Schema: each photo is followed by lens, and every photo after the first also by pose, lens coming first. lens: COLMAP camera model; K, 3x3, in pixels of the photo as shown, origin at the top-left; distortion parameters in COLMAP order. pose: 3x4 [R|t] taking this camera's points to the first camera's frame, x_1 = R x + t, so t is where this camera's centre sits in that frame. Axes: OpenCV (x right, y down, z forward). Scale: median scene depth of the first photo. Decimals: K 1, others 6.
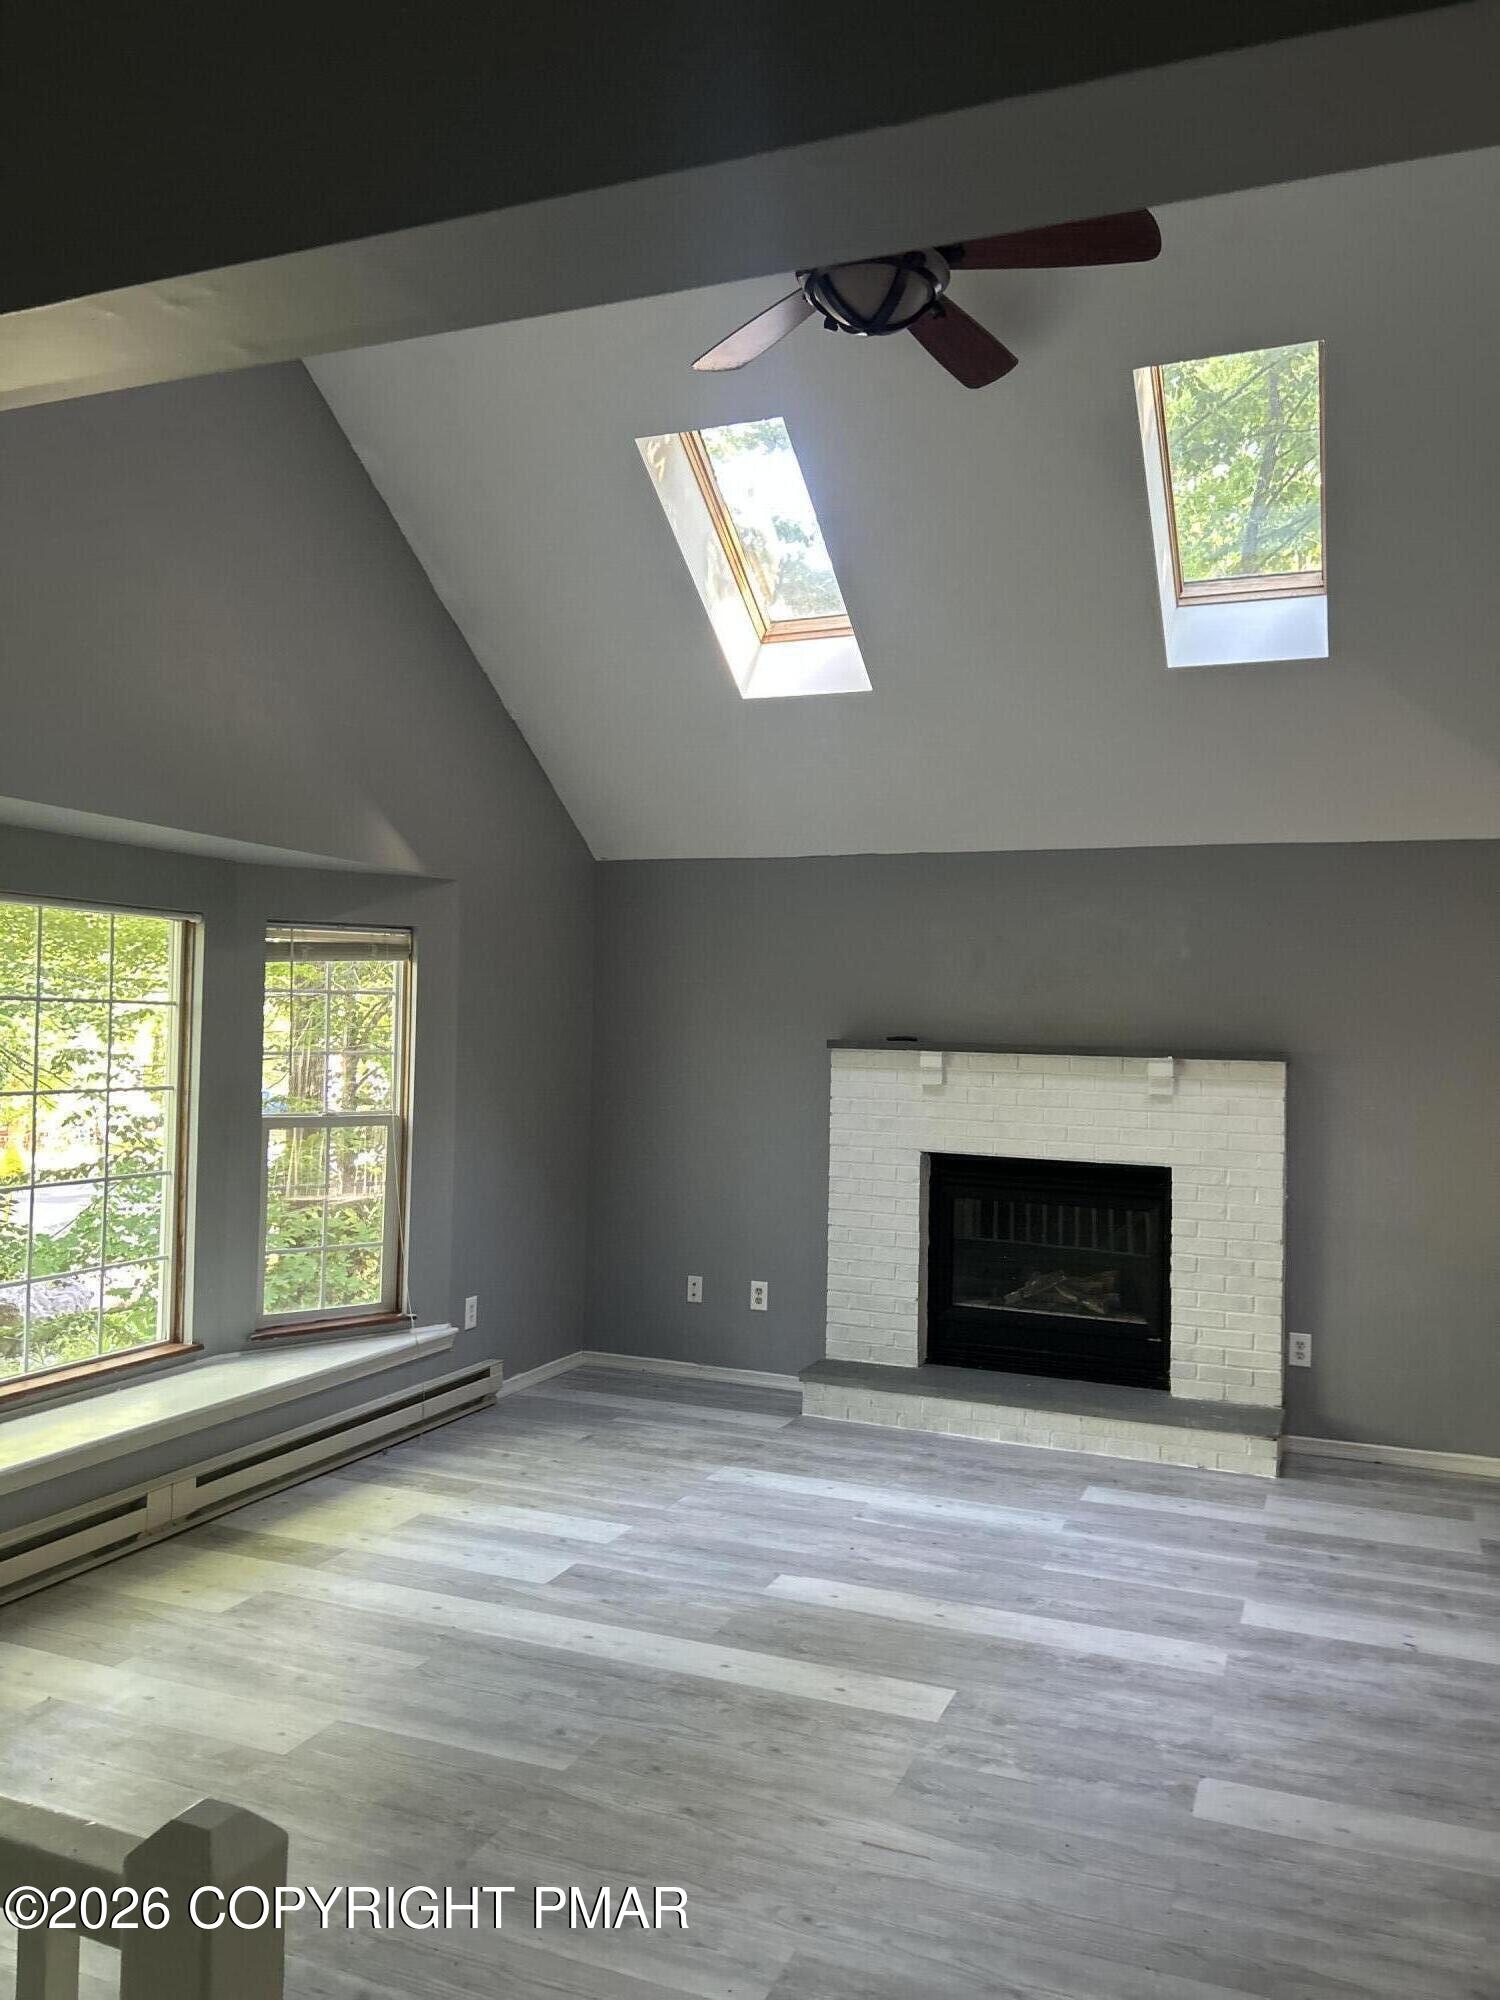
lens RADIAL K [[1481.7, 0, 750.0], [0, 1481.7, 1000.0], [0, 0, 1]] dist [0.056699, -0.076686]
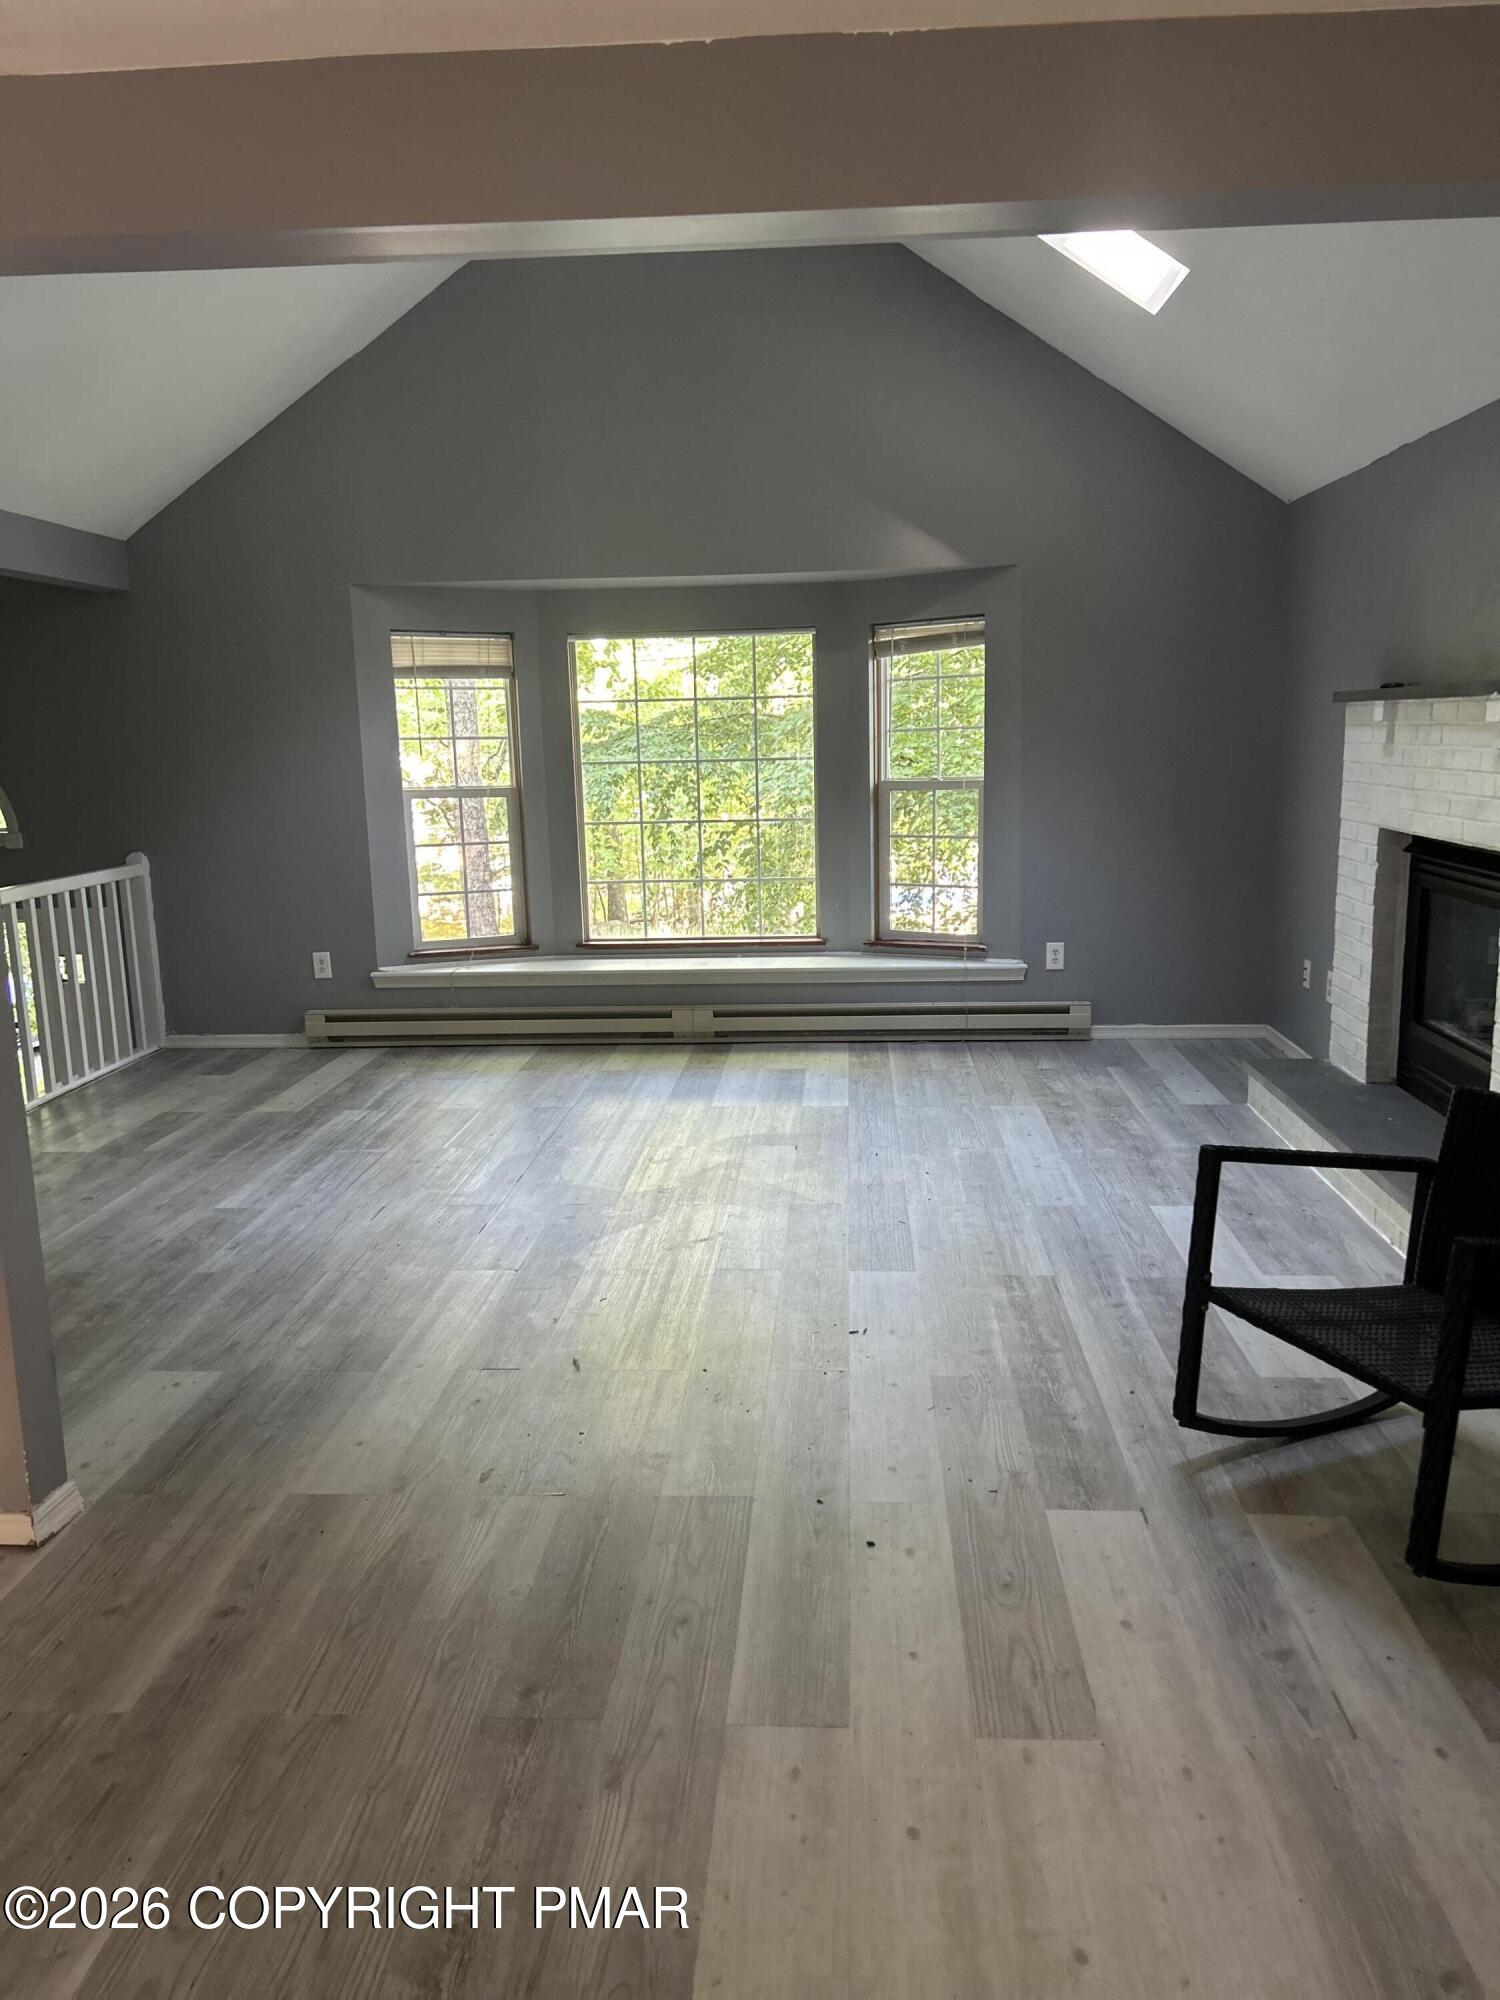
lens RADIAL K [[1481.7, 0, 750.0], [0, 1481.7, 1000.0], [0, 0, 1]] dist [0.056699, -0.076686]
pose [[0.326430, 0.141281, -0.934603, 0.861913], [0.055256, 0.984223, 0.168082, 0.042655], [0.943605, -0.106510, 0.313473, 0.450458]]
